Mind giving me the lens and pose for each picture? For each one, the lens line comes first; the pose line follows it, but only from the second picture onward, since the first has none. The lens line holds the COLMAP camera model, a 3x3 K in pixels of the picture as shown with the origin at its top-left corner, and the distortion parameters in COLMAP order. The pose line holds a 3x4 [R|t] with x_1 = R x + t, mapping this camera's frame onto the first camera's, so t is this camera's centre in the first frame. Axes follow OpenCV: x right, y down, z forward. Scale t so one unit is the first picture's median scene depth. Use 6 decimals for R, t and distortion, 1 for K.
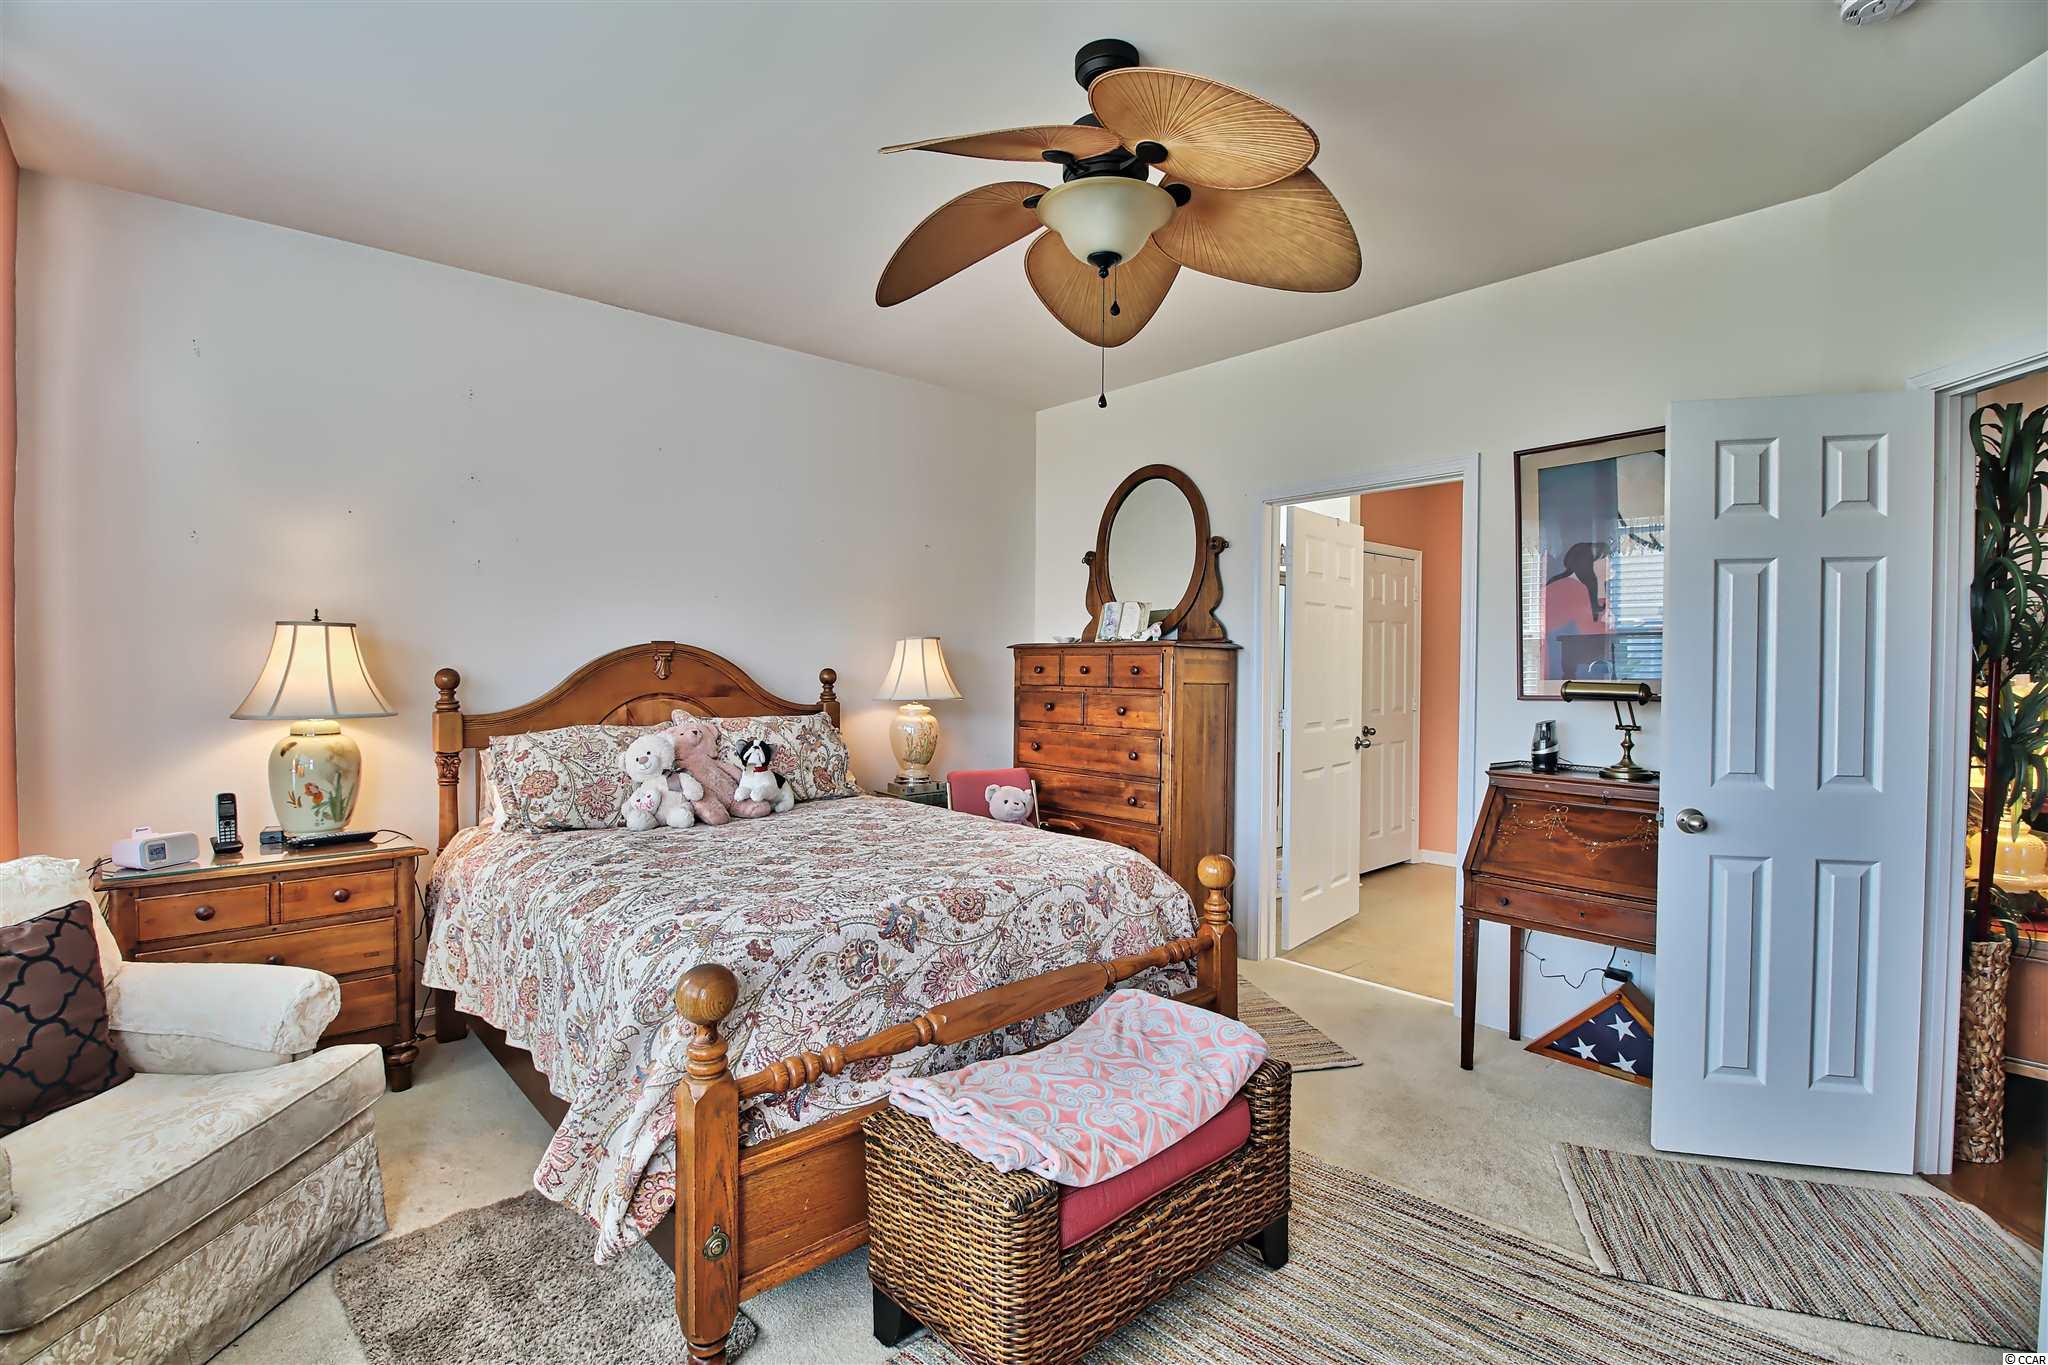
lens RADIAL K [[952.3, 0, 1016.3], [0, 952.3, 678.8], [0, 0, 1]] dist [-0.009418, -0.007458]
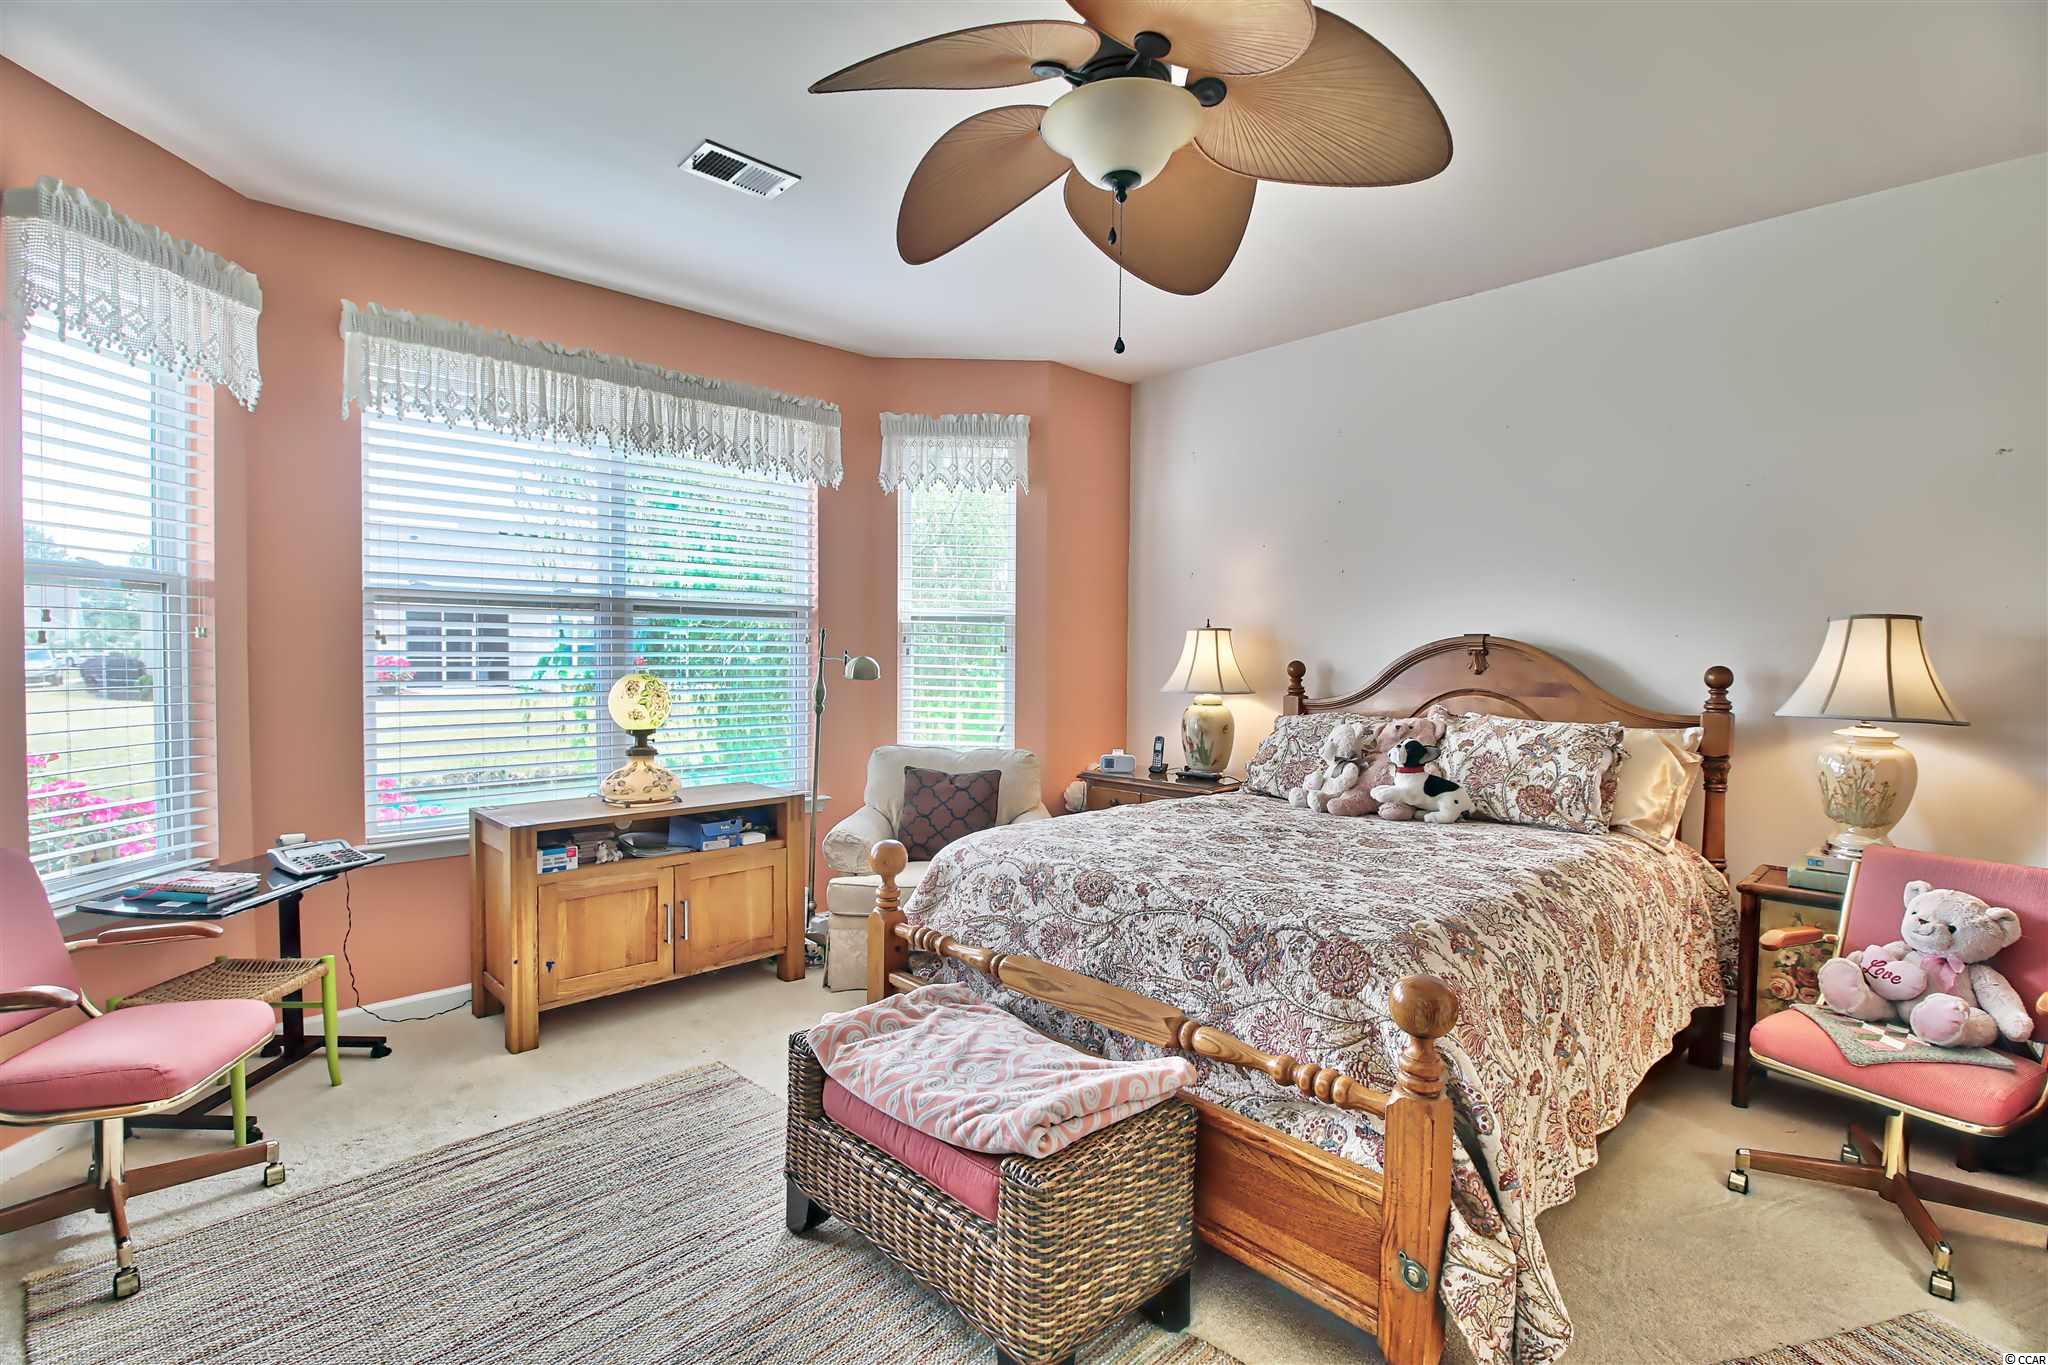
lens RADIAL K [[961.6, 0, 1017.9], [0, 961.6, 621.3], [0, 0, 1]] dist [0.000906, -0.015170]
pose [[0.016174, -0.036059, -0.999219, 0.723905], [-0.023343, 0.999064, -0.036431, -0.008656], [0.999597, 0.023914, 0.015317, 0.648100]]
